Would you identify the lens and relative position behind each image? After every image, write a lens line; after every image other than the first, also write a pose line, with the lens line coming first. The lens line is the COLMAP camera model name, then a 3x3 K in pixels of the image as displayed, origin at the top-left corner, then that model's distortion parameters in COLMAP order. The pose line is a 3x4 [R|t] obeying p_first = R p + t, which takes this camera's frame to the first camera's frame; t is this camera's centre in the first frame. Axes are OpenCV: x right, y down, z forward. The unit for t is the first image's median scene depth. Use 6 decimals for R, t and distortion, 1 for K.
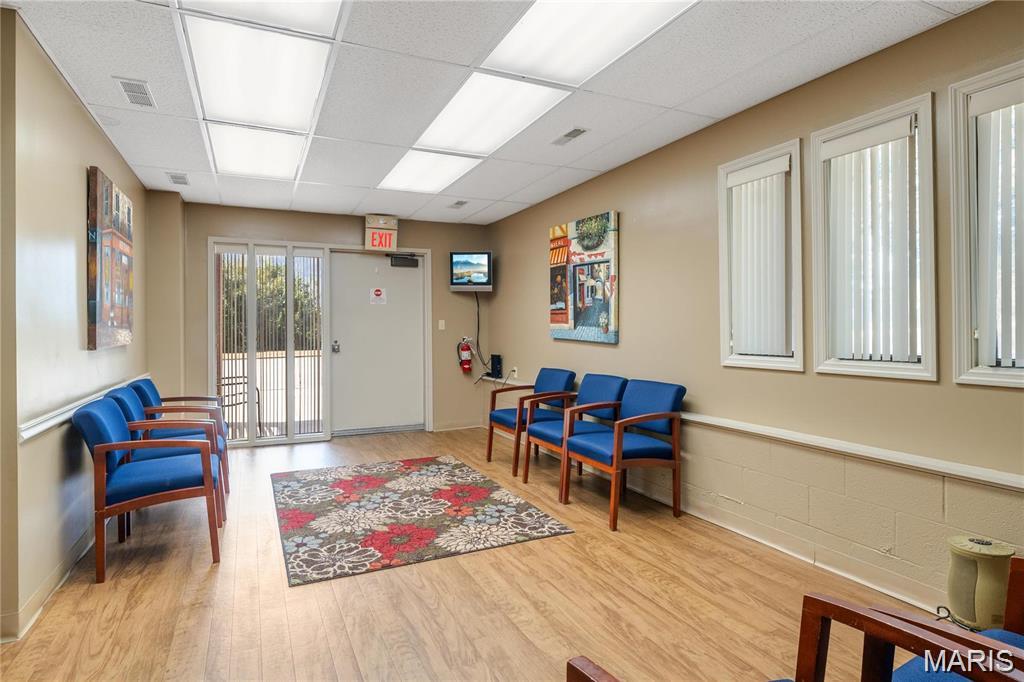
lens RADIAL K [[550.9, 0, 506.0], [0, 550.9, 326.2], [0, 0, 1]] dist [0.000482, -0.000551]
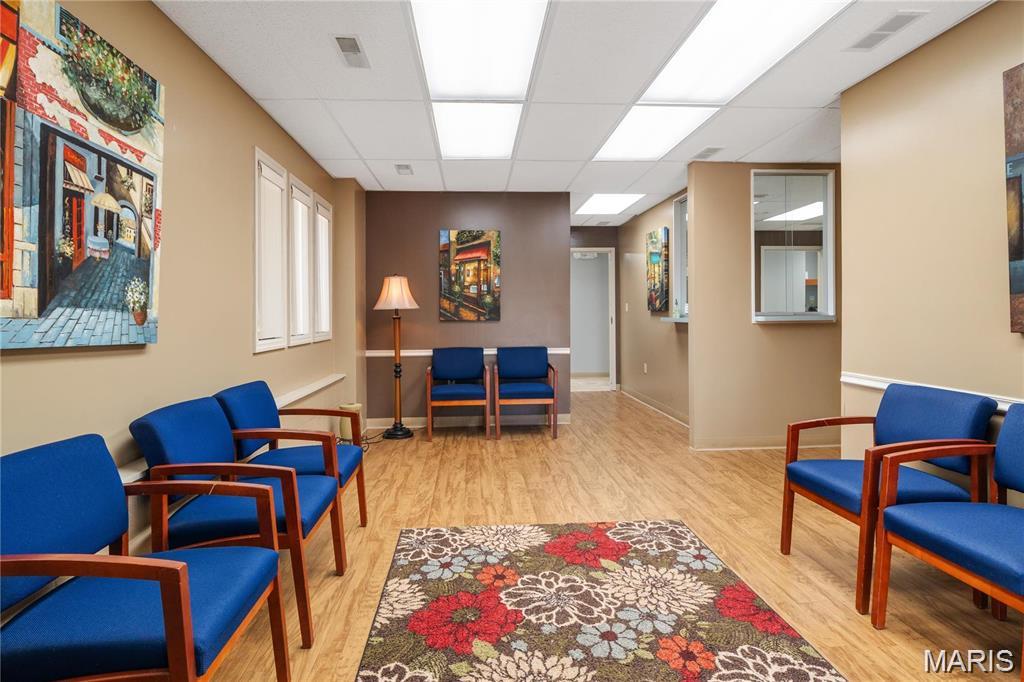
lens RADIAL K [[550.9, 0, 506.0], [0, 550.9, 326.2], [0, 0, 1]] dist [0.000482, -0.000551]
pose [[-0.931991, 0.006392, 0.362425, -0.283054], [0.013725, 0.999750, 0.017663, 0.010258], [-0.362222, 0.021436, -0.931845, 1.337404]]
